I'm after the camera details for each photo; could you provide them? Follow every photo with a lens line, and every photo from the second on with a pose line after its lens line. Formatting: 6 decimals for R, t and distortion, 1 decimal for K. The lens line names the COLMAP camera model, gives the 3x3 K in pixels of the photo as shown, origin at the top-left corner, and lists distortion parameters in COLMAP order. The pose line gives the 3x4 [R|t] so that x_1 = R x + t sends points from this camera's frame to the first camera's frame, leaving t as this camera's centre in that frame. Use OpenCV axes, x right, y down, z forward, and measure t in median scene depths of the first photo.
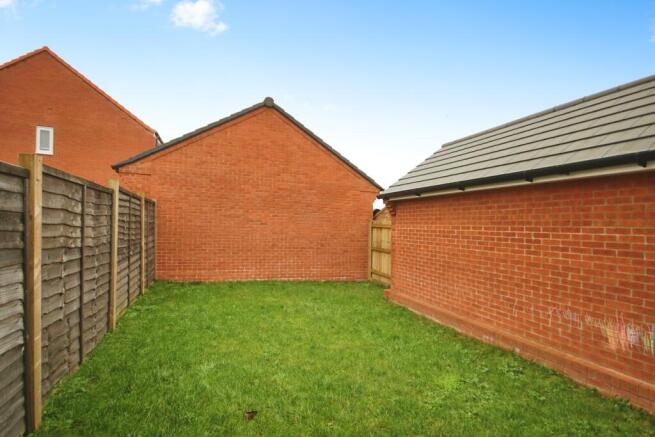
lens RADIAL K [[292.2, 0, 327.1], [0, 292.2, 224.2], [0, 0, 1]] dist [-0.001595, -0.000412]
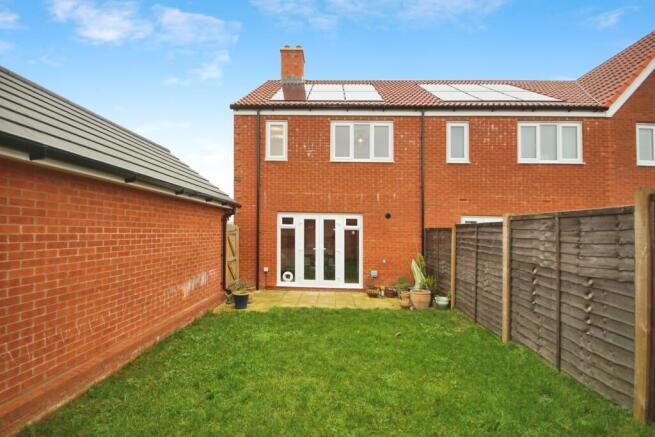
lens RADIAL K [[292.2, 0, 326.9], [0, 292.2, 222.0], [0, 0, 1]] dist [-0.001595, -0.000412]
pose [[-0.923131, -0.002502, 0.384478, -0.339859], [-0.016362, 0.999329, -0.032782, 0.008299], [-0.384138, -0.036553, -0.922552, 1.592210]]
